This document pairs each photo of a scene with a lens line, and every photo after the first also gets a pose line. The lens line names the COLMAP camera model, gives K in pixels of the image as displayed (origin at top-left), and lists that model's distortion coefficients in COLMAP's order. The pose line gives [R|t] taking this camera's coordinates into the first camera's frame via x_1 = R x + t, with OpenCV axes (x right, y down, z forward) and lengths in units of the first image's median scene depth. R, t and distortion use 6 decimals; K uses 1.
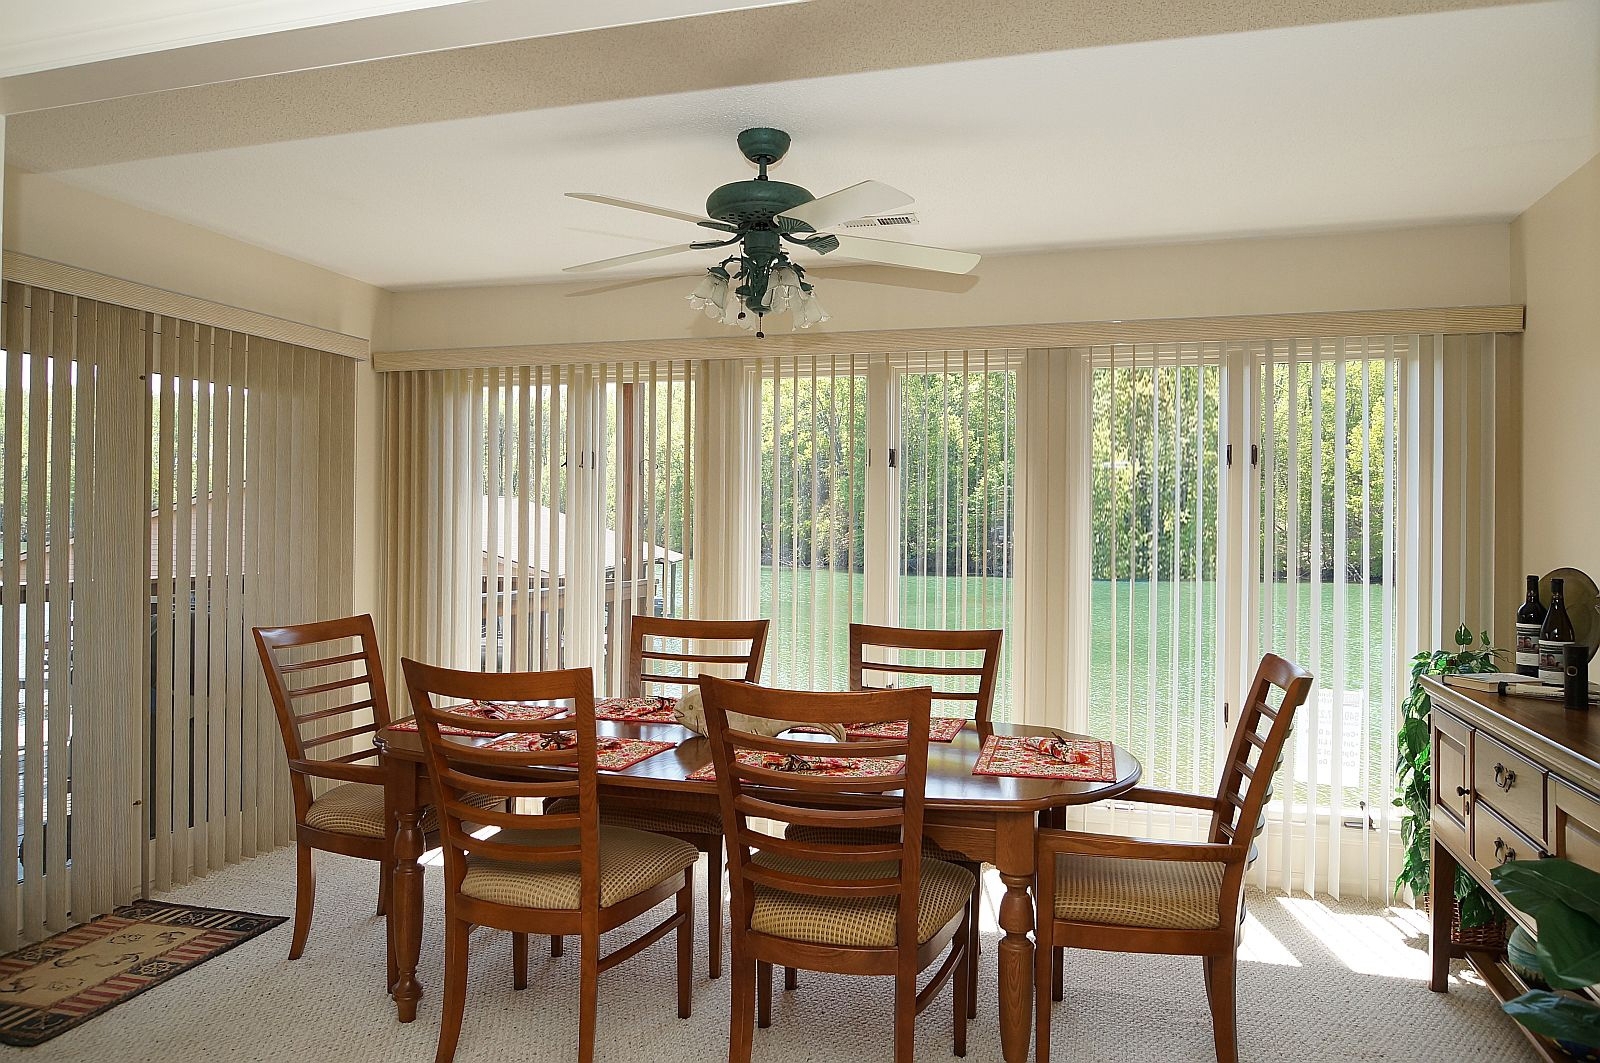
lens RADIAL K [[1087.0, 0, 797.4], [0, 1087.0, 524.7], [0, 0, 1]] dist [-0.024841, -0.000655]
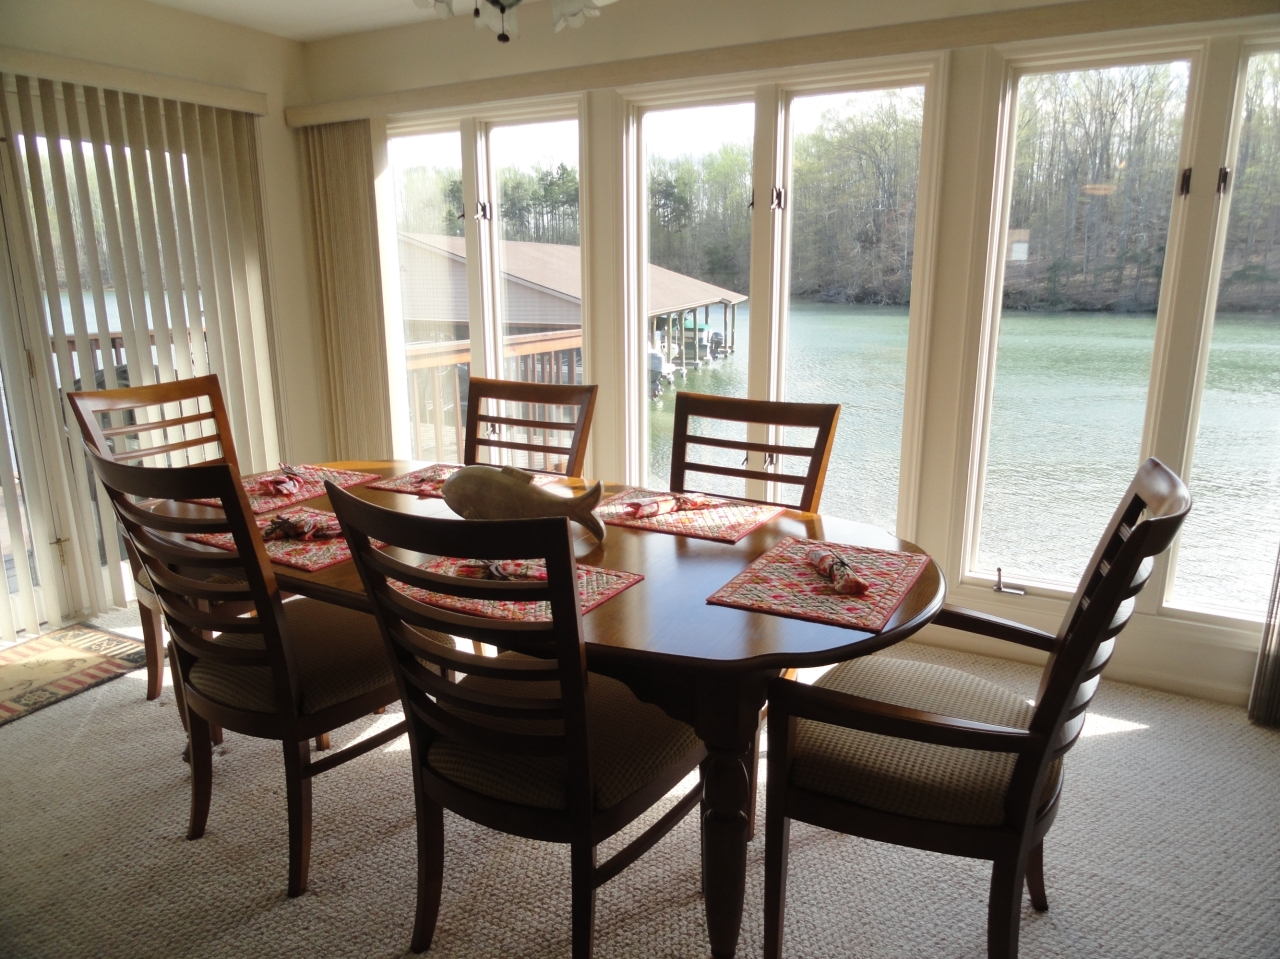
lens RADIAL K [[885.8, 0, 641.0], [0, 885.8, 483.4], [0, 0, 1]] dist [-0.009323, 0.001907]
pose [[0.977899, 0.039517, -0.205311, 0.171241], [0.008640, 0.973500, 0.228523, -0.003836], [0.208900, -0.225247, 0.951643, 0.273825]]
